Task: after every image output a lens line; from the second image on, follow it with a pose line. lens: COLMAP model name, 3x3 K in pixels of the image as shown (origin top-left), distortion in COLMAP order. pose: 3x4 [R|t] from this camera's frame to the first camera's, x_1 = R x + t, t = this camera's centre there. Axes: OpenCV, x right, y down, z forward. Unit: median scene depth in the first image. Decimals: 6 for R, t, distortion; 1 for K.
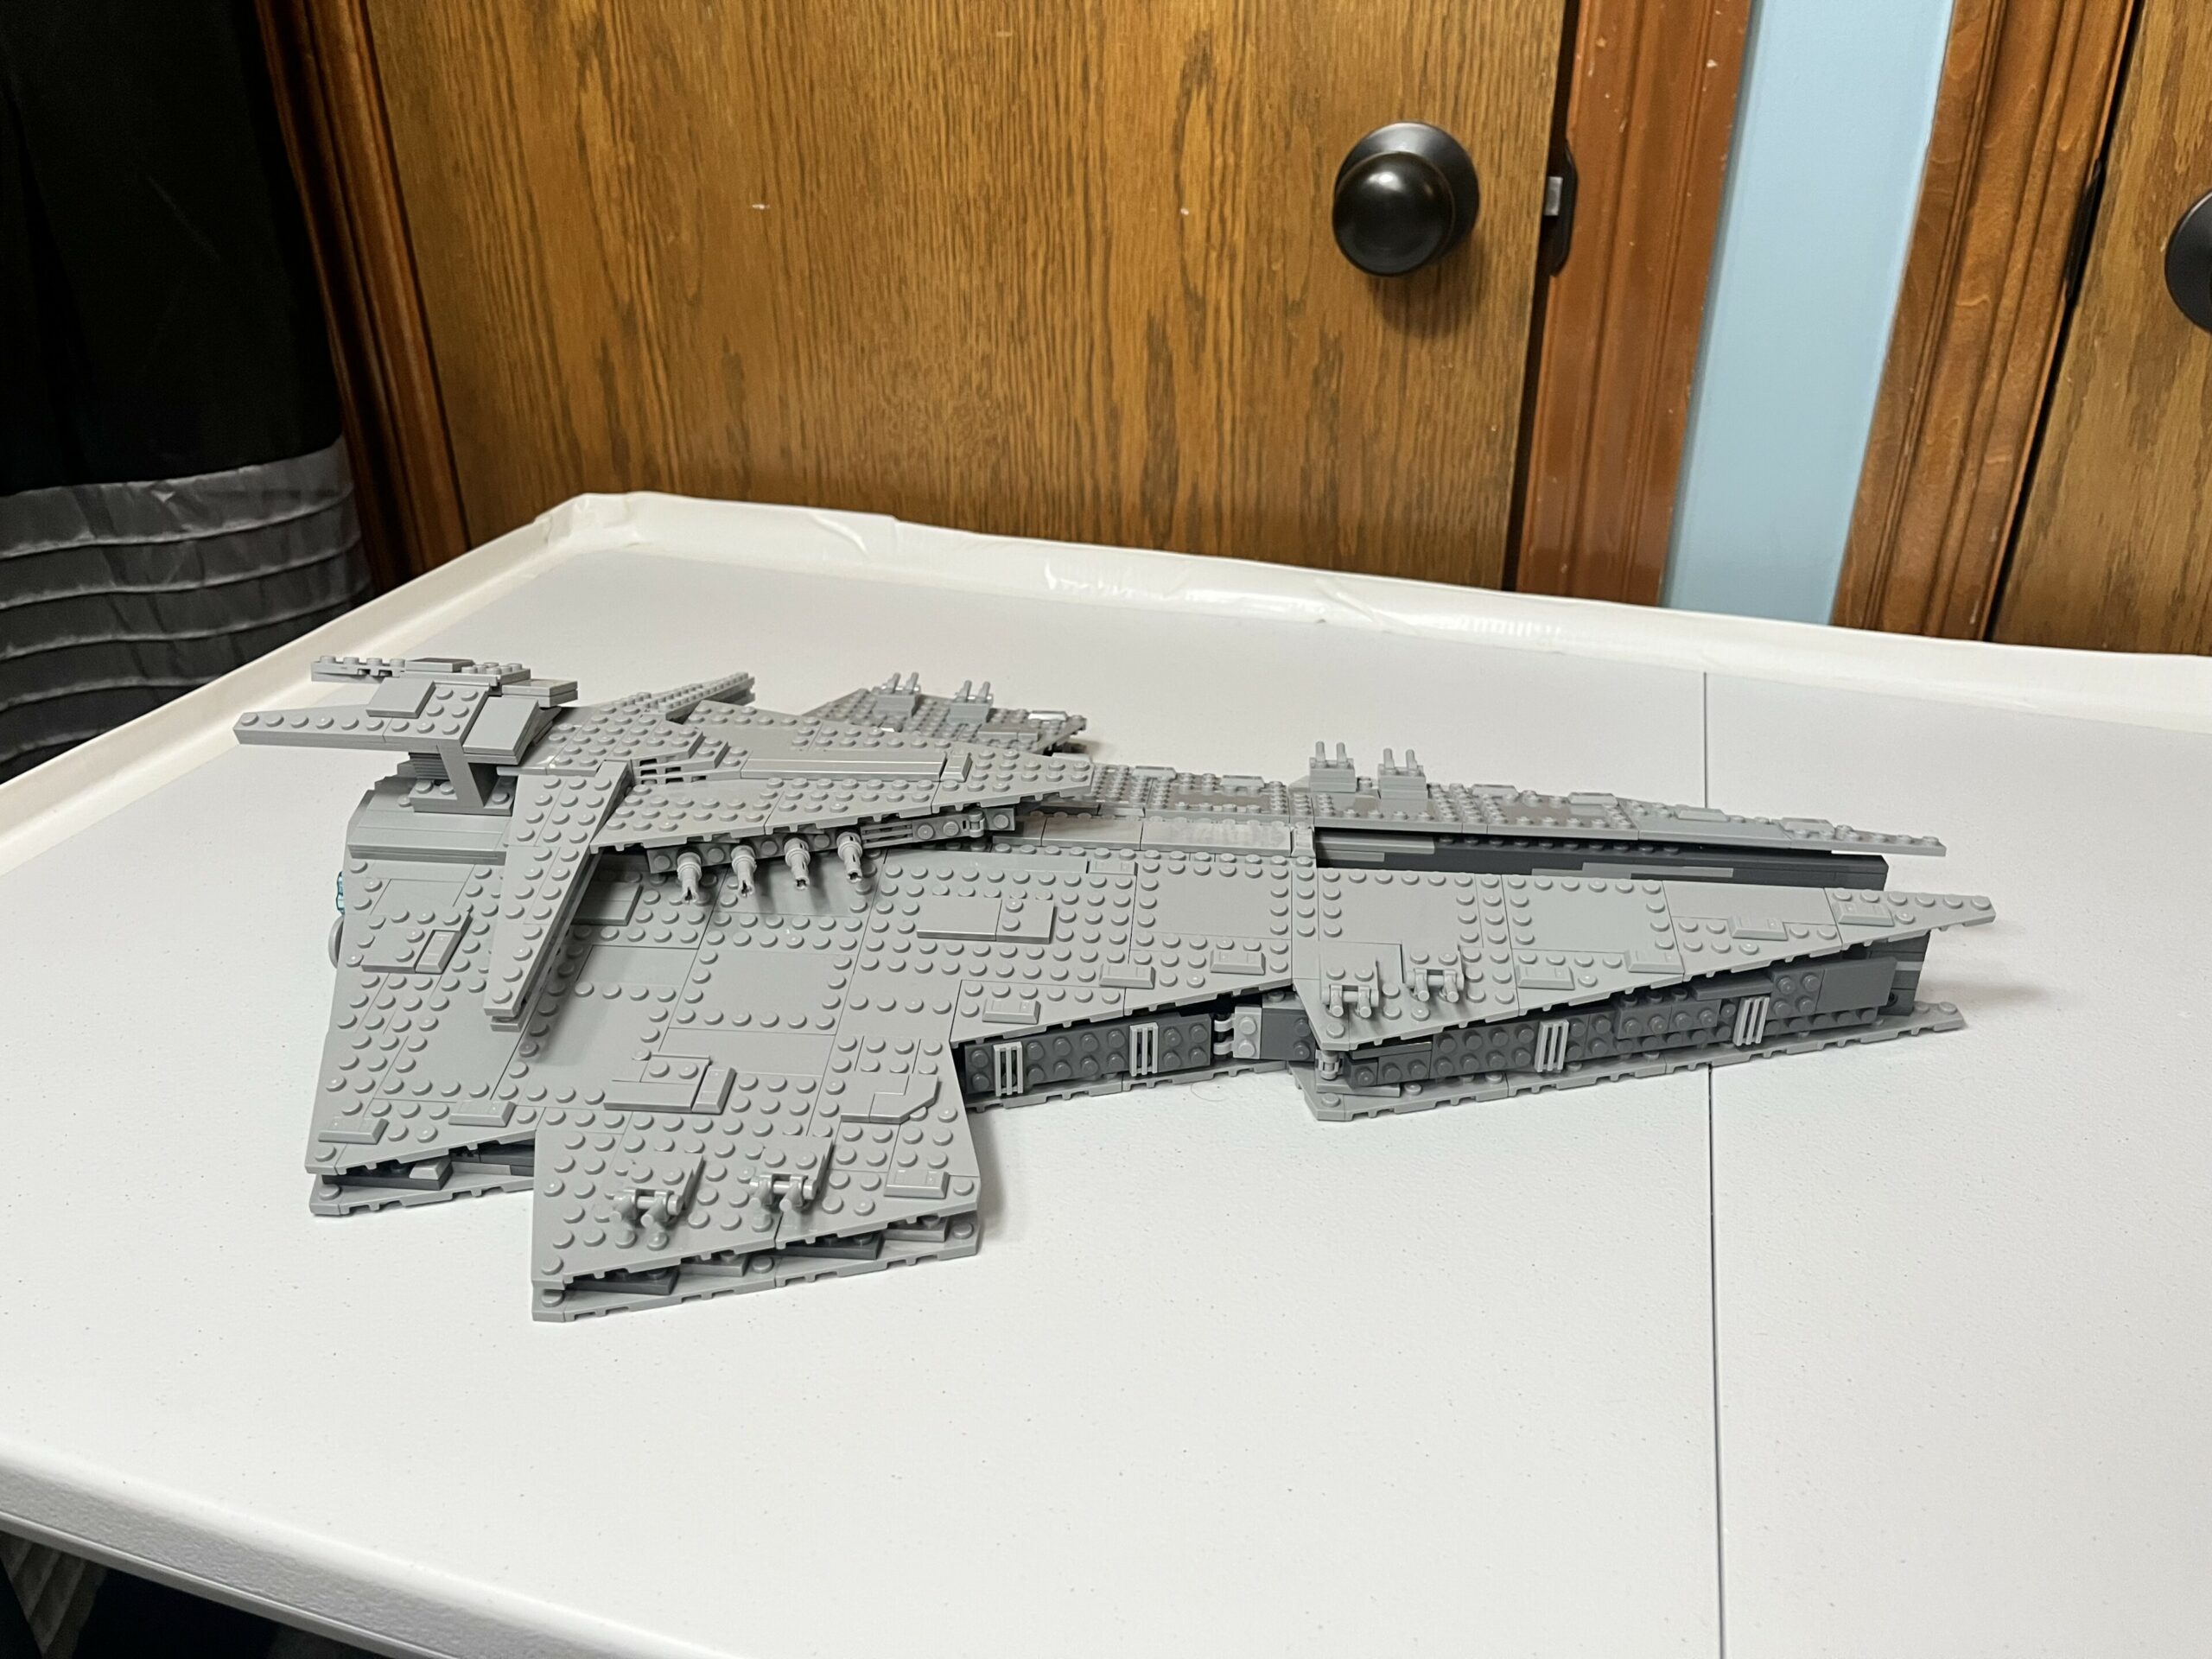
lens RADIAL K [[1662.1, 0, 1115.6], [0, 1662.1, 820.5], [0, 0, 1]] dist [0.037346, -0.055813]
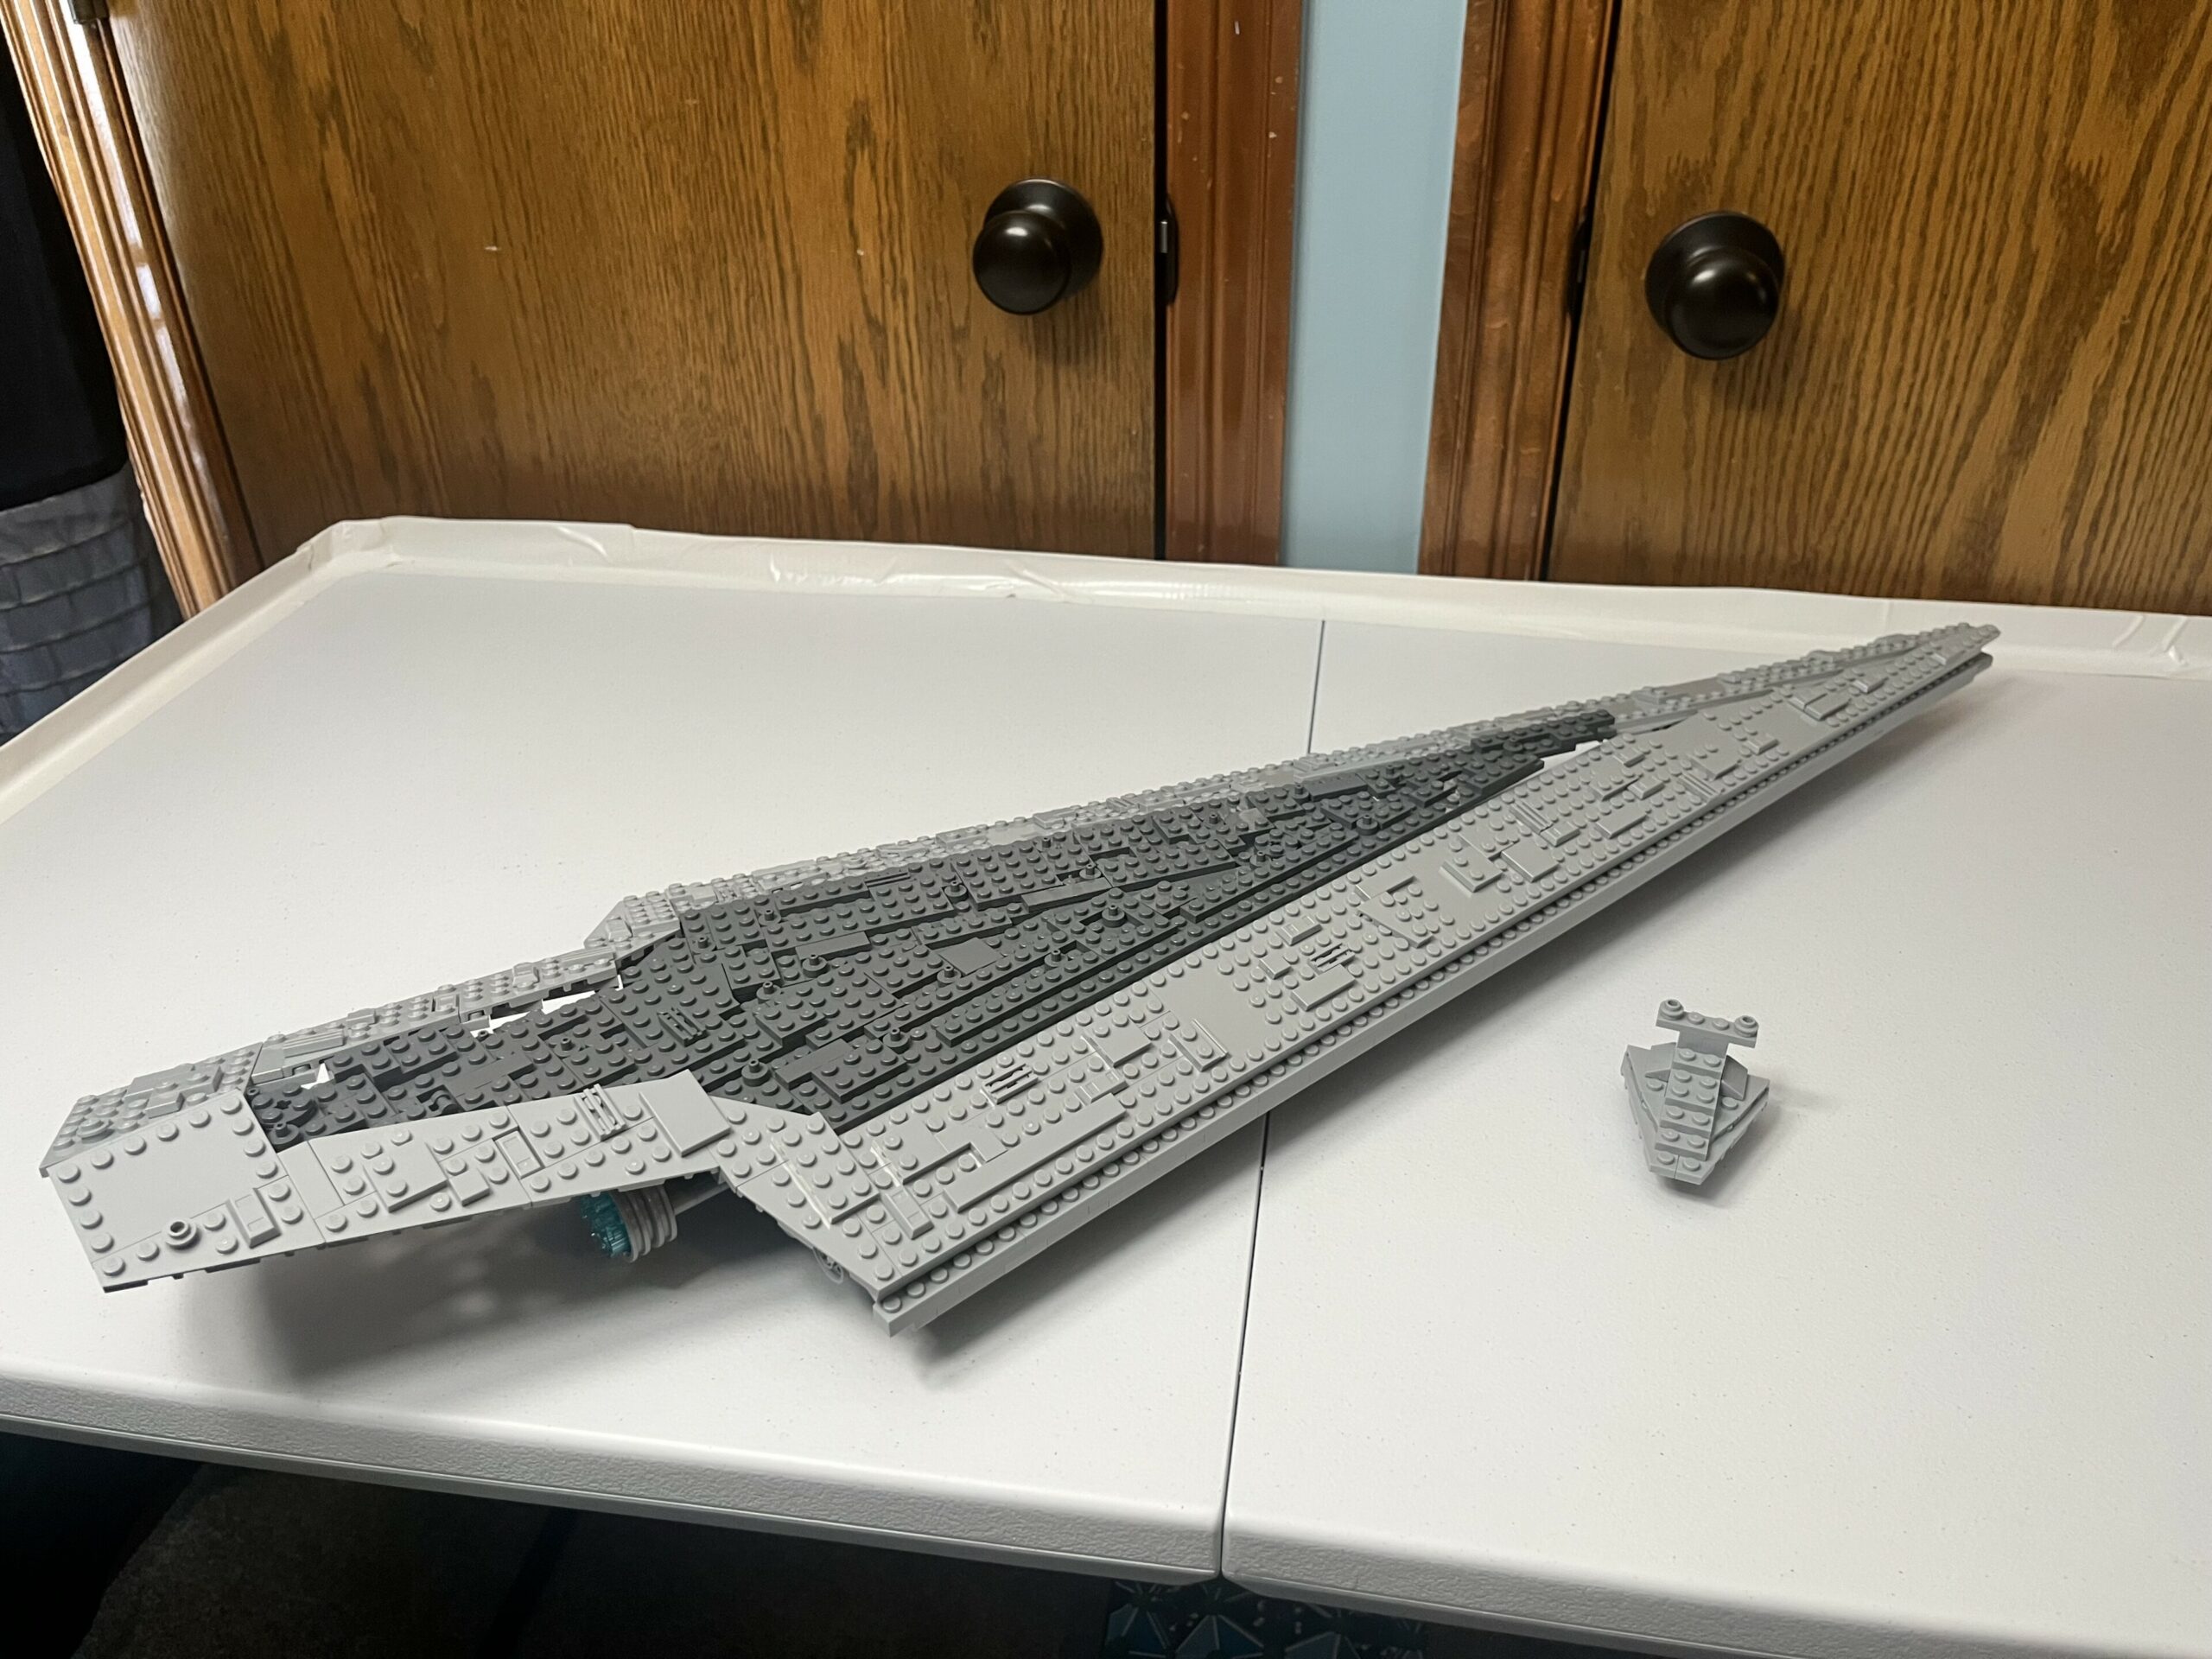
lens RADIAL K [[1657.4, 0, 1095.6], [0, 1657.4, 826.4], [0, 0, 1]] dist [0.036383, -0.054717]
pose [[0.996520, -0.052800, 0.064505, 0.107280], [0.048485, 0.996592, 0.066728, -0.035323], [-0.067808, -0.063369, 0.995684, -0.188617]]
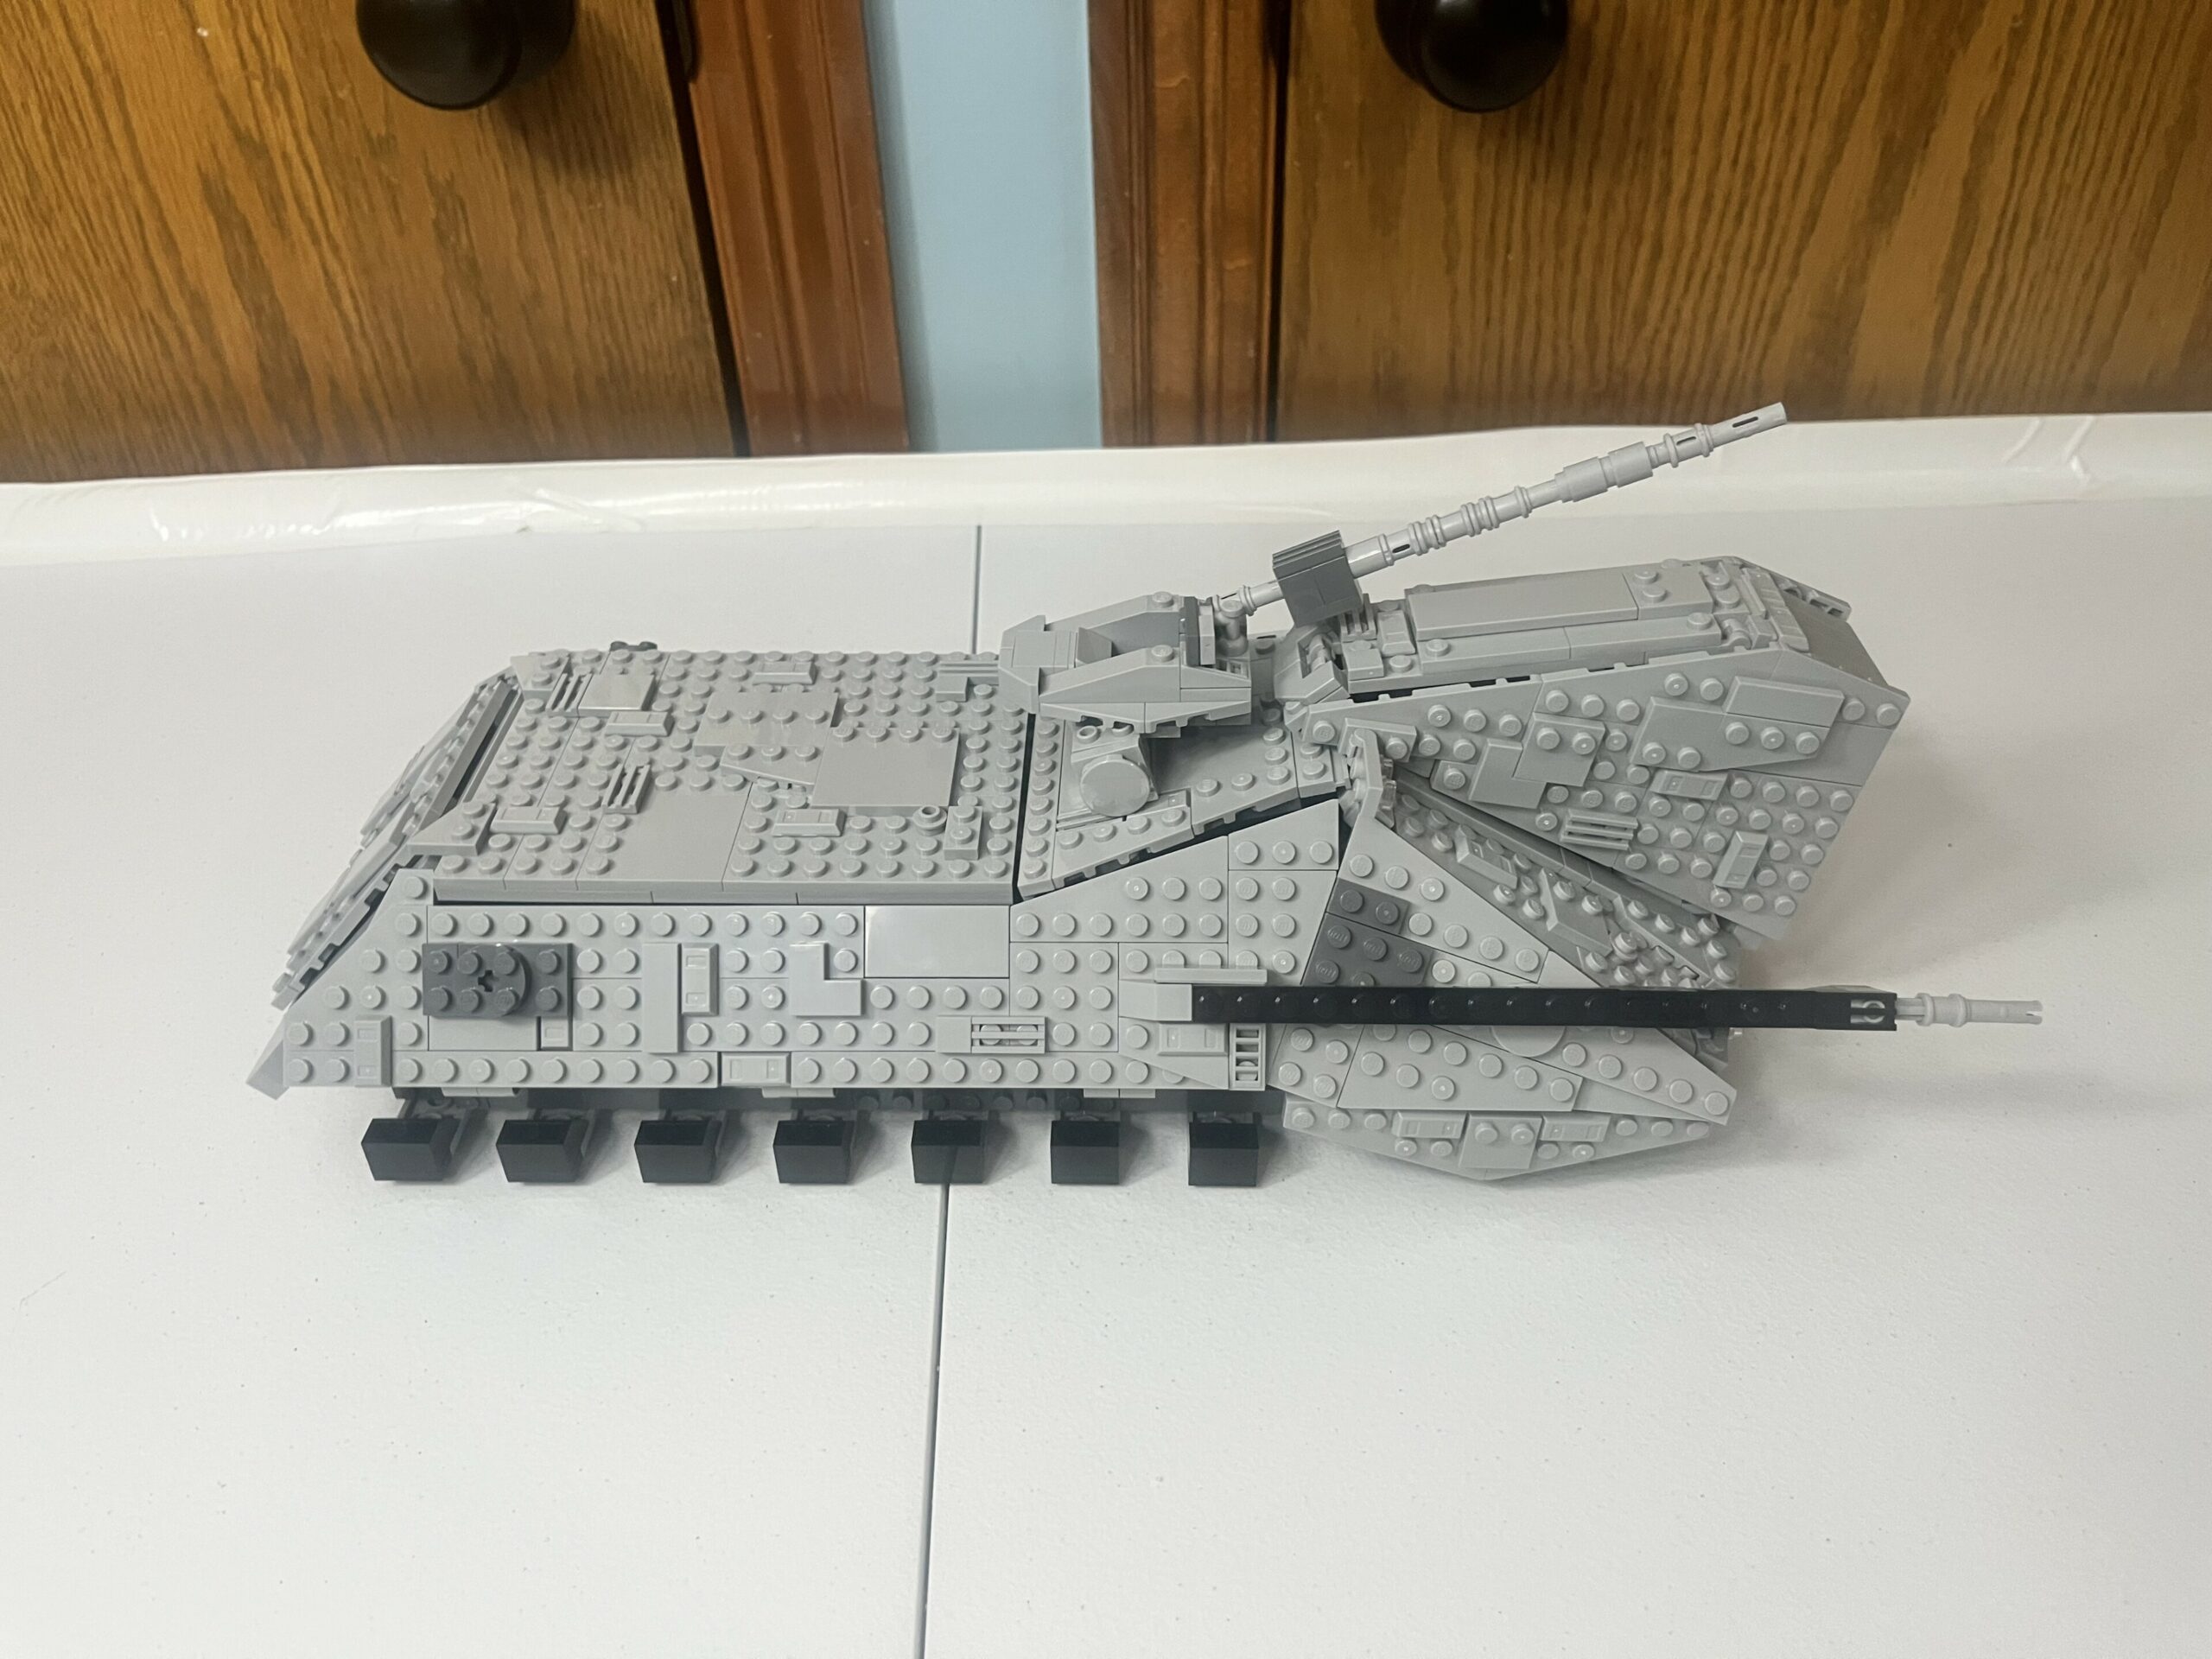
lens RADIAL K [[1692.3, 0, 1108.1], [0, 1692.3, 835.3], [0, 0, 1]] dist [0.058879, -0.102288]
pose [[0.960701, -0.186787, 0.205340, 0.206468], [0.148504, 0.970817, 0.188313, -0.095419], [-0.234522, -0.150419, 0.960403, 0.112882]]
